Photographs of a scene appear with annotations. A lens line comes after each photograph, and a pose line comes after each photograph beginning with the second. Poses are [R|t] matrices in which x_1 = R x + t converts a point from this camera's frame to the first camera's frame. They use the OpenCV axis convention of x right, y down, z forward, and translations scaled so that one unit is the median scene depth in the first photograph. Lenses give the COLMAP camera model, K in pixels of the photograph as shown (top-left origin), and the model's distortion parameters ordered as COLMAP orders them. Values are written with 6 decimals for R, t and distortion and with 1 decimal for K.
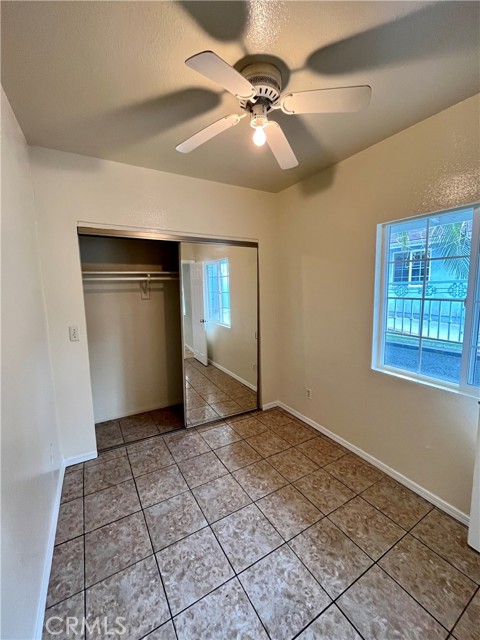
lens RADIAL K [[259.6, 0, 239.9], [0, 259.6, 318.3], [0, 0, 1]] dist [-0.003493, 0.000253]
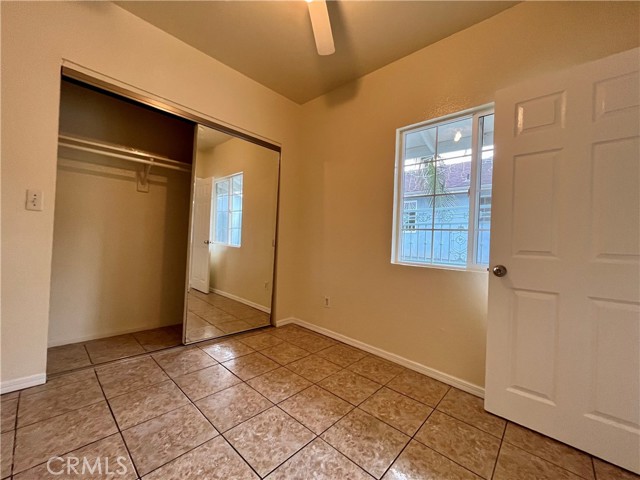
lens RADIAL K [[259.6, 0, 318.6], [0, 259.6, 239.8], [0, 0, 1]] dist [-0.003493, 0.000253]
pose [[0.955918, 0.061743, 0.287070, -0.081735], [-0.027242, 0.992075, -0.122659, 0.258294], [-0.292369, 0.109432, 0.950024, 0.093620]]
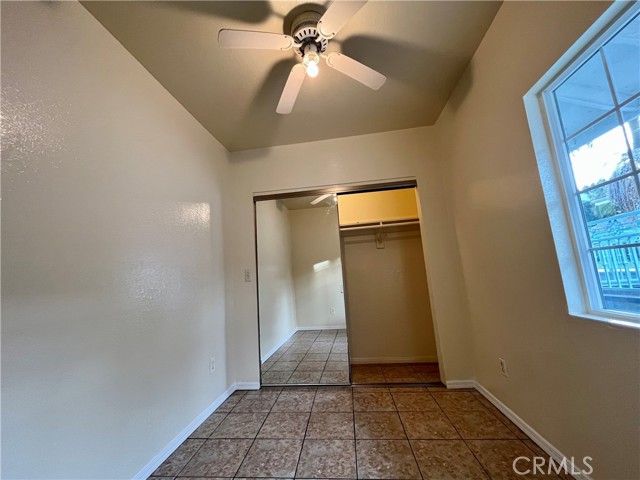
lens RADIAL K [[259.6, 0, 318.6], [0, 259.6, 239.8], [0, 0, 1]] dist [-0.003493, 0.000253]
pose [[0.797773, -0.124288, -0.590009, 0.460229], [-0.018371, 0.973060, -0.229820, 0.192150], [0.602678, 0.194183, 0.773998, 0.197661]]
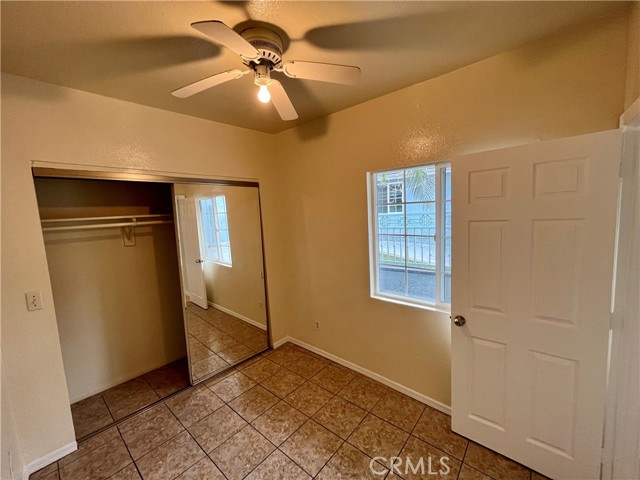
lens RADIAL K [[259.6, 0, 318.6], [0, 259.6, 239.8], [0, 0, 1]] dist [-0.003493, 0.000253]
pose [[0.948901, -0.062117, 0.309400, -0.051516], [0.069331, 0.997517, -0.012364, -0.063310], [-0.307863, 0.033183, 0.950852, -0.025062]]
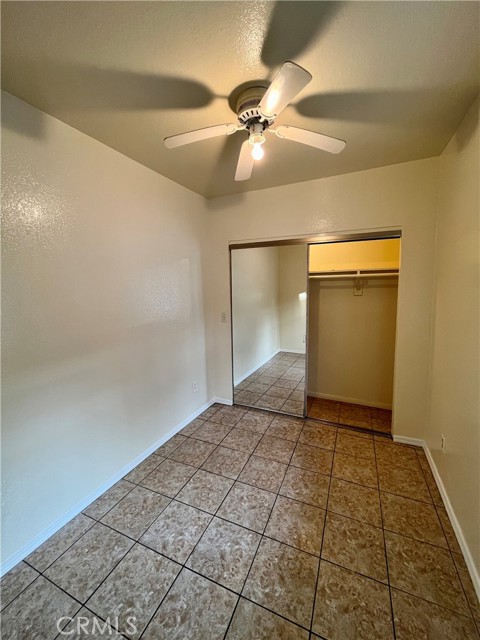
lens RADIAL K [[259.6, 0, 239.9], [0, 259.6, 318.3], [0, 0, 1]] dist [-0.003493, 0.000253]
pose [[0.573435, 0.107907, -0.812114, 0.685084], [-0.093073, 0.993451, 0.066283, -0.045618], [0.813947, 0.037577, 0.579723, 0.226946]]
